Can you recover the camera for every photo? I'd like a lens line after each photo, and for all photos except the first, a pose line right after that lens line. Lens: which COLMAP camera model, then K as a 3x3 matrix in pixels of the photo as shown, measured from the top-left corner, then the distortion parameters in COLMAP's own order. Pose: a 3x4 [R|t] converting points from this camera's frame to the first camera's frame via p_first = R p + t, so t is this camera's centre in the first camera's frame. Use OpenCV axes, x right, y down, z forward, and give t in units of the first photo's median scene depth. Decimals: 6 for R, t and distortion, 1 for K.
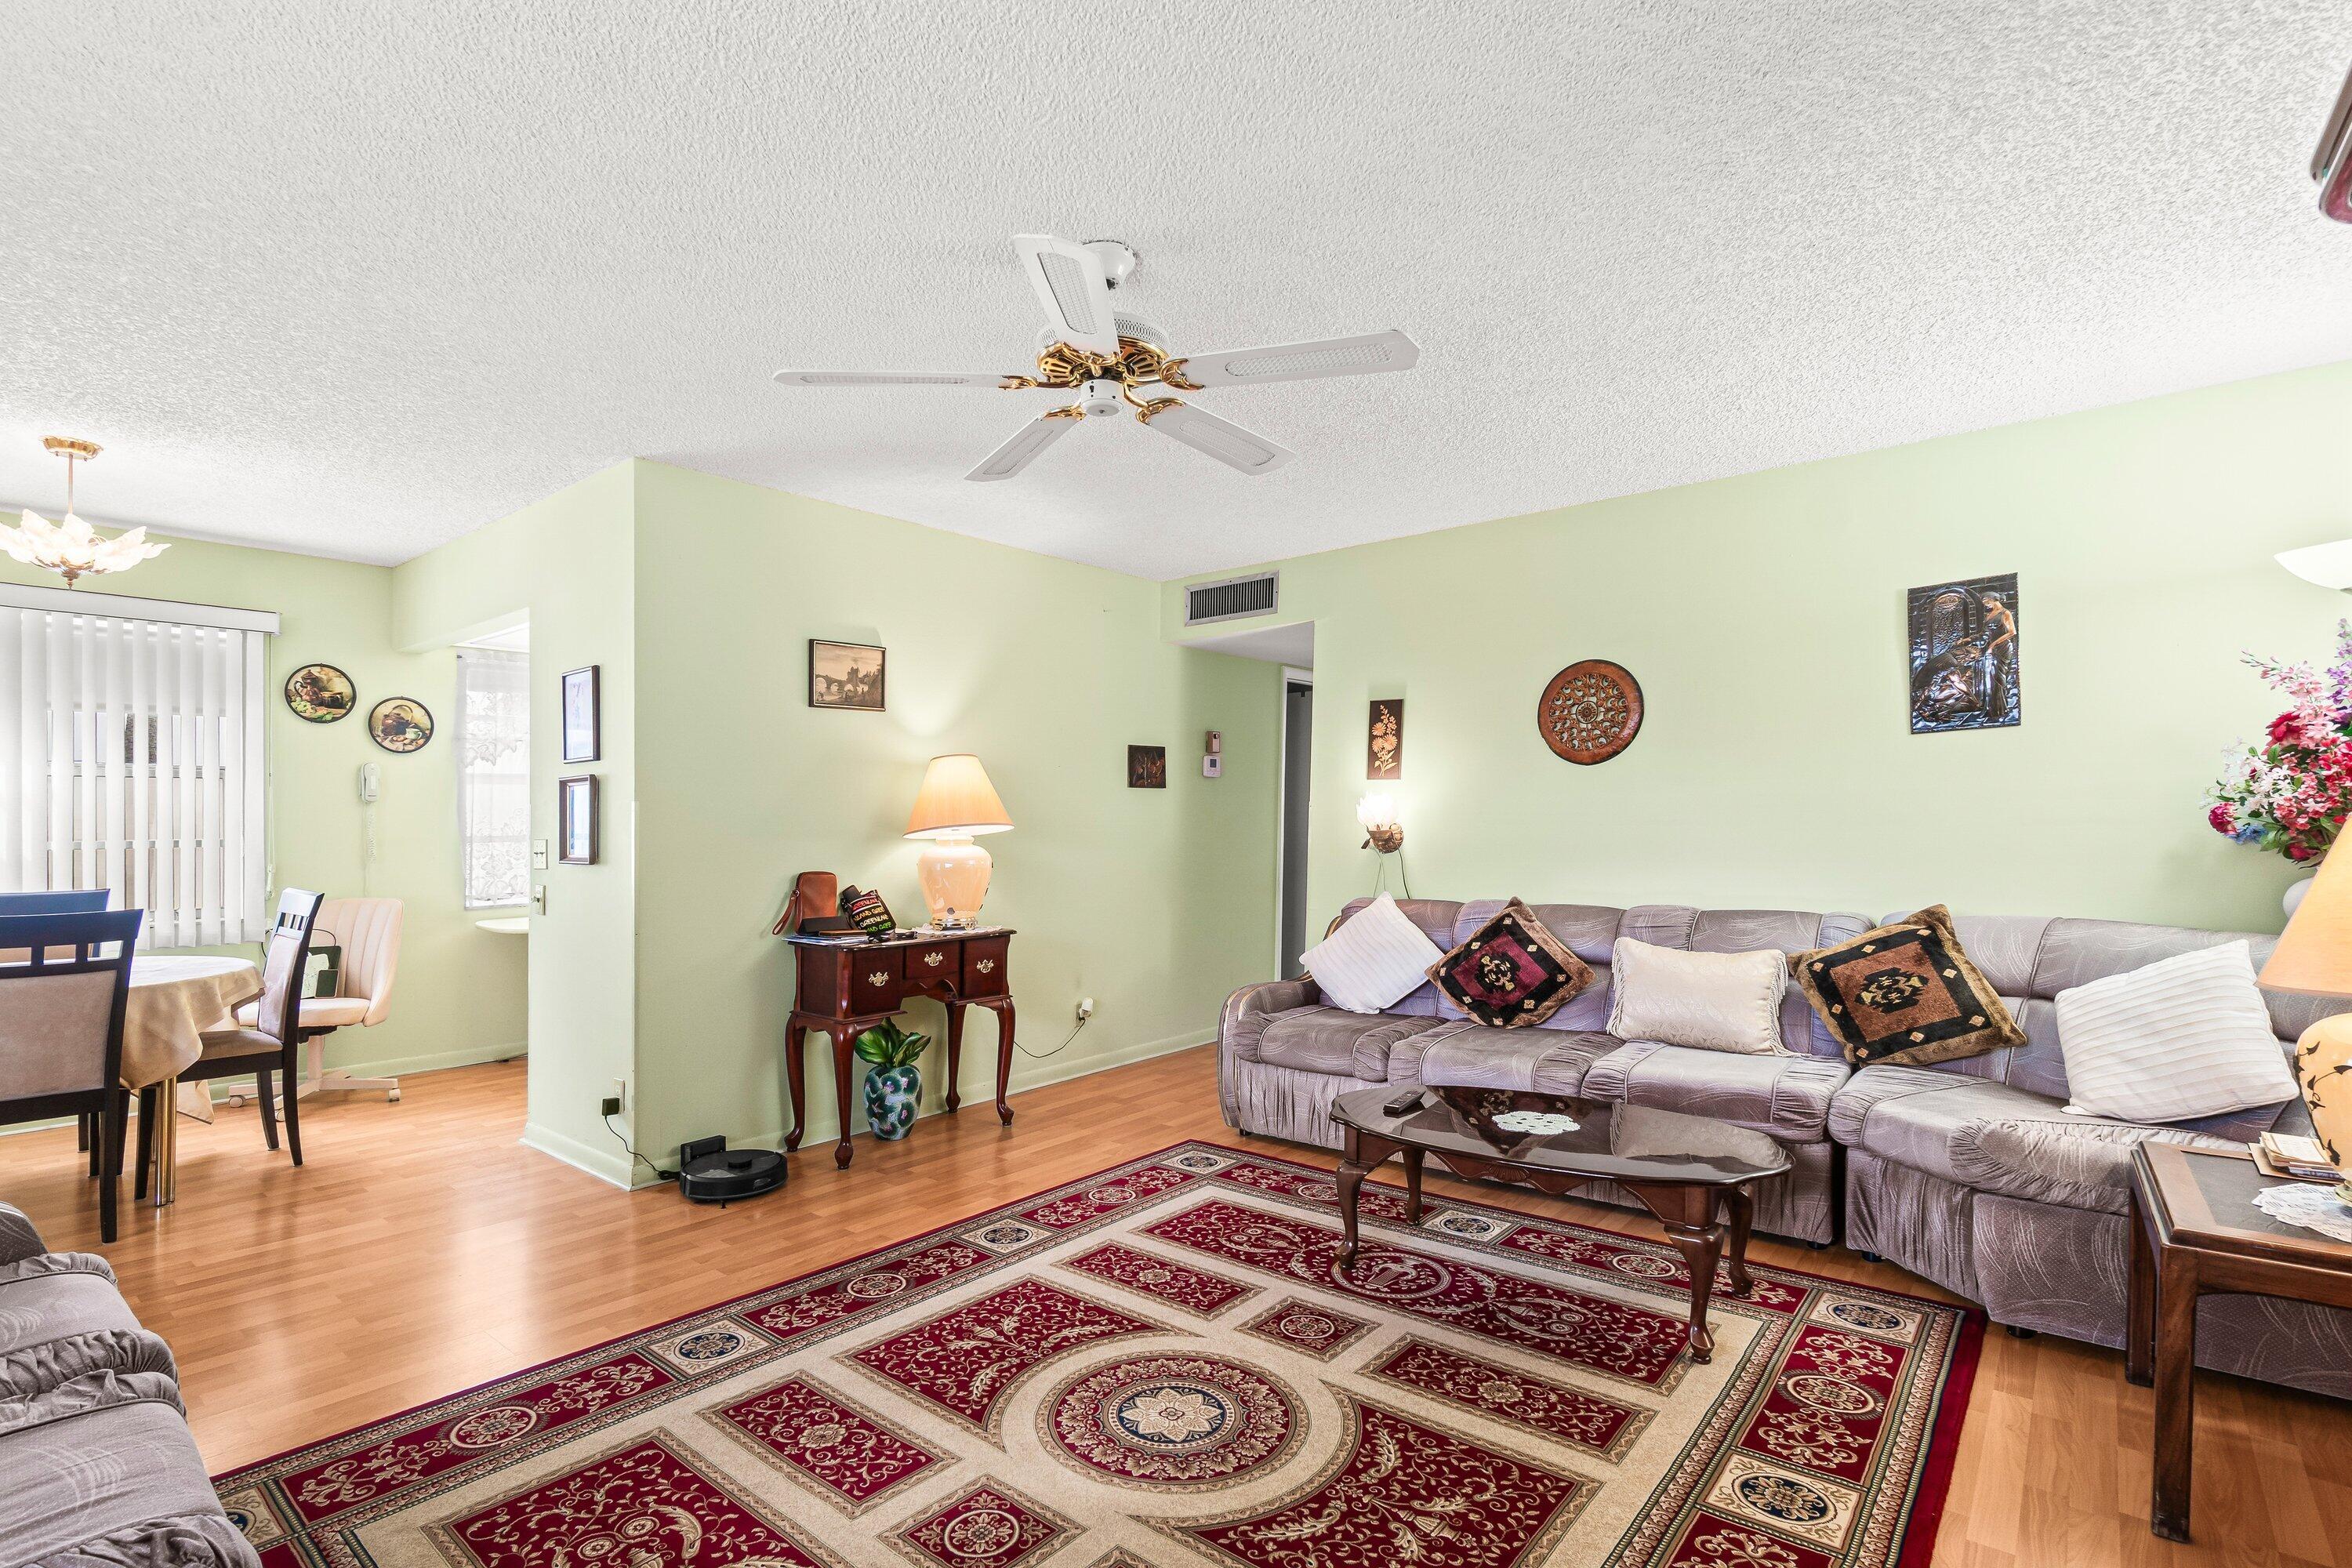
lens RADIAL K [[1107.1, 0, 1183.1], [0, 1107.1, 806.8], [0, 0, 1]] dist [-0.003491, -0.000832]
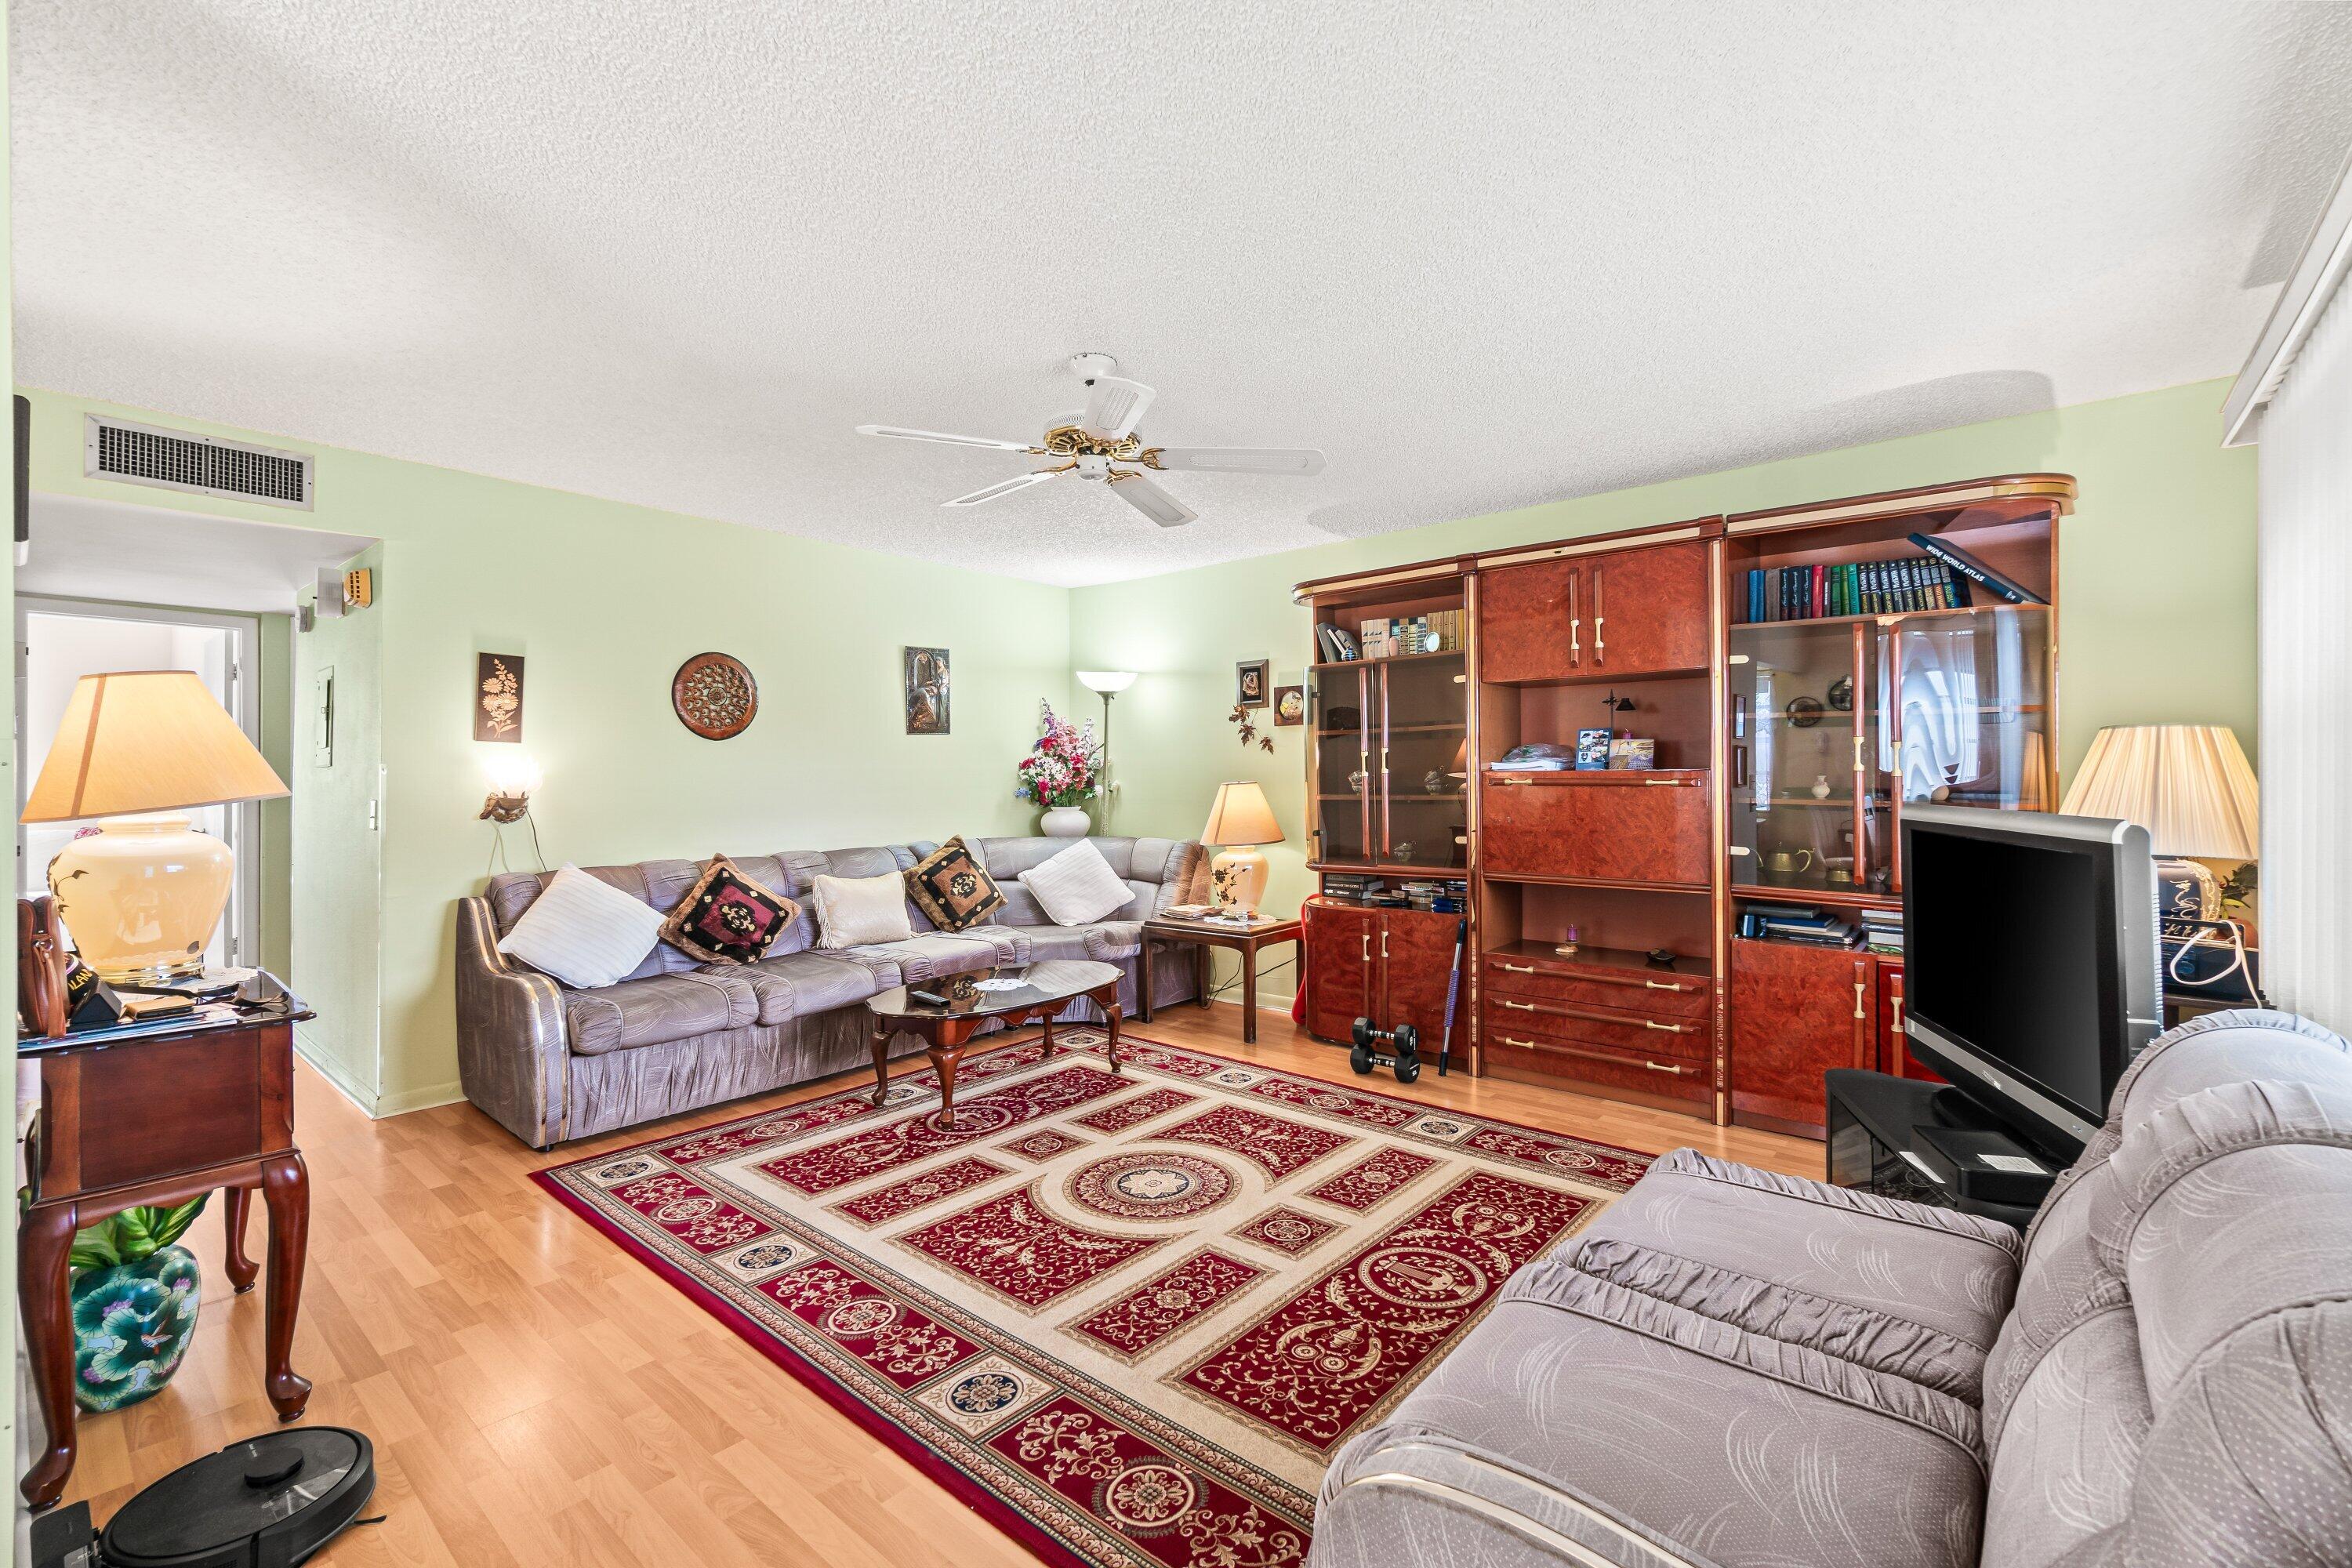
lens RADIAL K [[1010.3, 0, 1168.0], [0, 1010.3, 778.6], [0, 0, 1]] dist [-0.001035, 0.000300]
pose [[0.024833, 0.006045, 0.999673, -1.001524], [-0.013069, 0.999898, -0.005722, 0.004459], [-0.999606, -0.012923, 0.024910, 0.688448]]
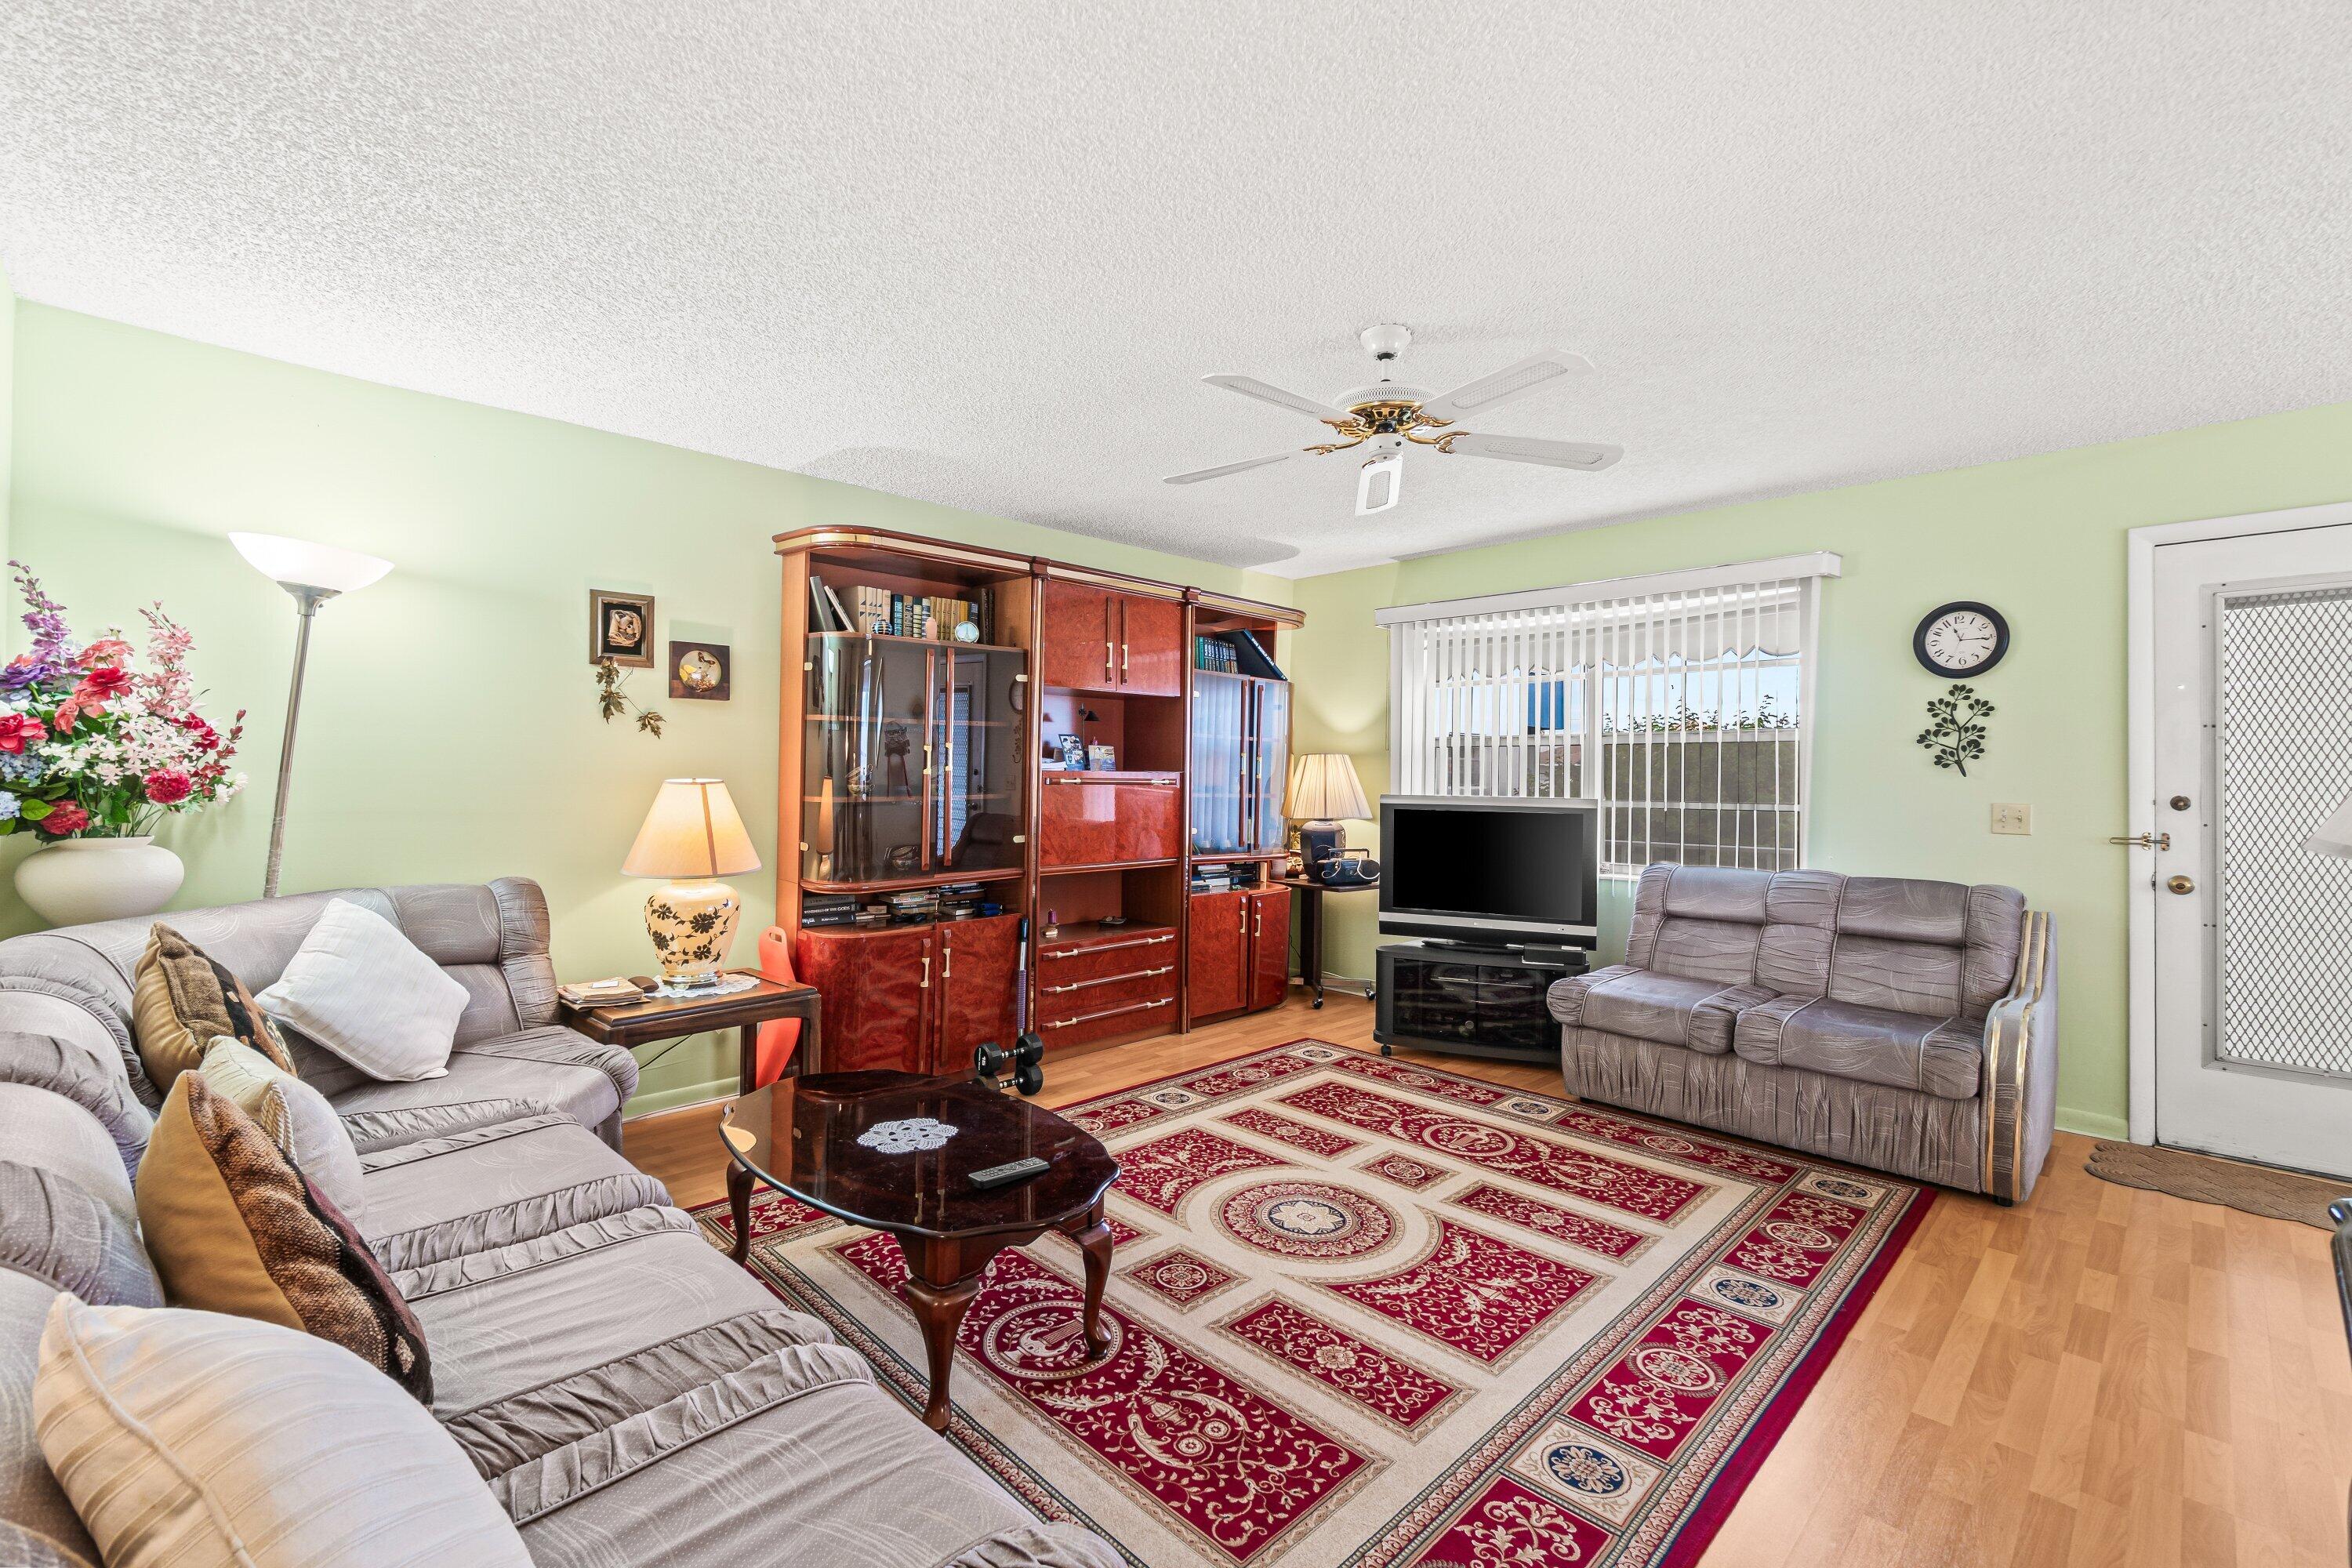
lens RADIAL K [[1010.3, 0, 1185.4], [0, 1010.3, 780.2], [0, 0, 1]] dist [-0.001035, 0.000300]
pose [[-0.994627, -0.006951, 0.103290, 0.010163], [-0.007886, 0.999932, -0.008647, 0.004215], [-0.103223, -0.009415, -0.994614, 1.660148]]
